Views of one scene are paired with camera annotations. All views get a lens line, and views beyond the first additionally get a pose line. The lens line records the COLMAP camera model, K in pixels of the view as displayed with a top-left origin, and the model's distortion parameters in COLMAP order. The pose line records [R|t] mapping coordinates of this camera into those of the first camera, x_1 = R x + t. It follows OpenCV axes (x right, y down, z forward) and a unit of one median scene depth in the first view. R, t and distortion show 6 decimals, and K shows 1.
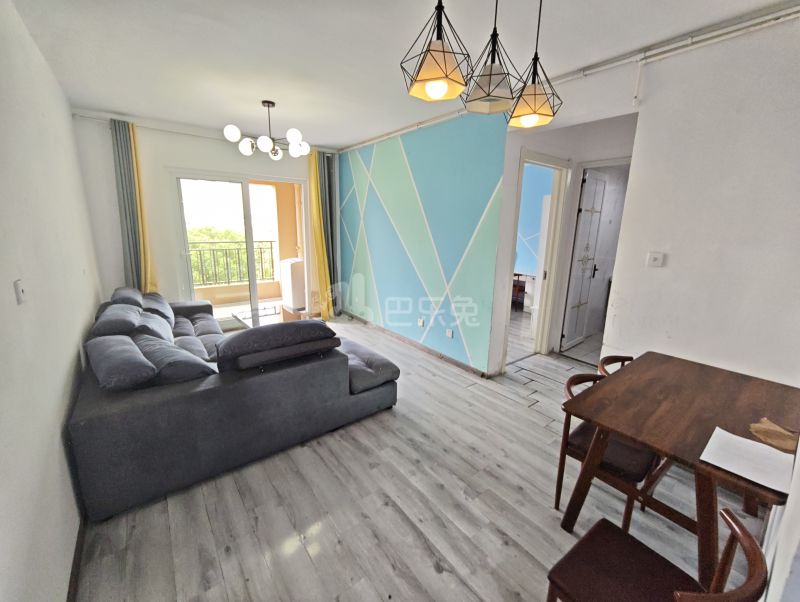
lens RADIAL K [[336.6, 0, 397.3], [0, 336.6, 296.2], [0, 0, 1]] dist [-0.001772, 0.000525]
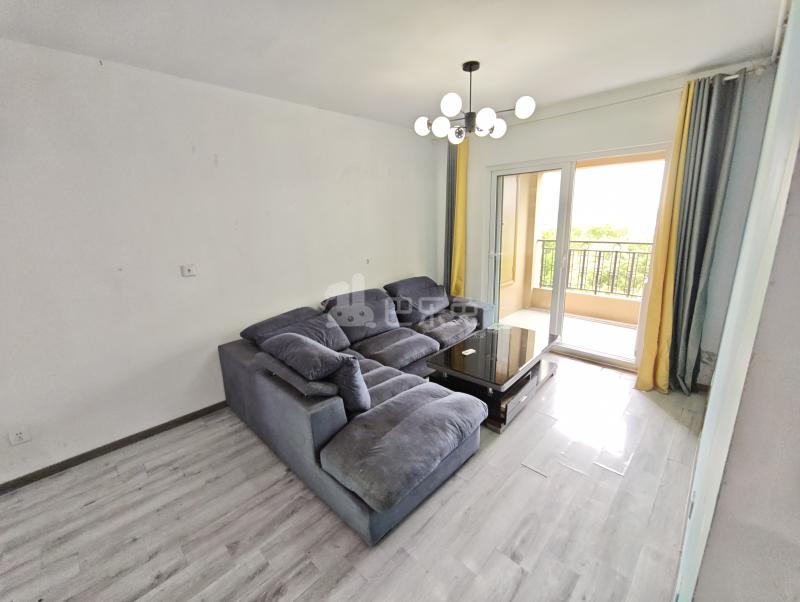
lens RADIAL K [[328.0, 0, 401.4], [0, 328.0, 292.6], [0, 0, 1]] dist [-0.005515, -0.000210]
pose [[0.153323, 0.235123, -0.959796, 0.561296], [-0.168867, 0.963228, 0.208988, -0.303517], [0.973641, 0.130036, 0.187390, 1.081366]]
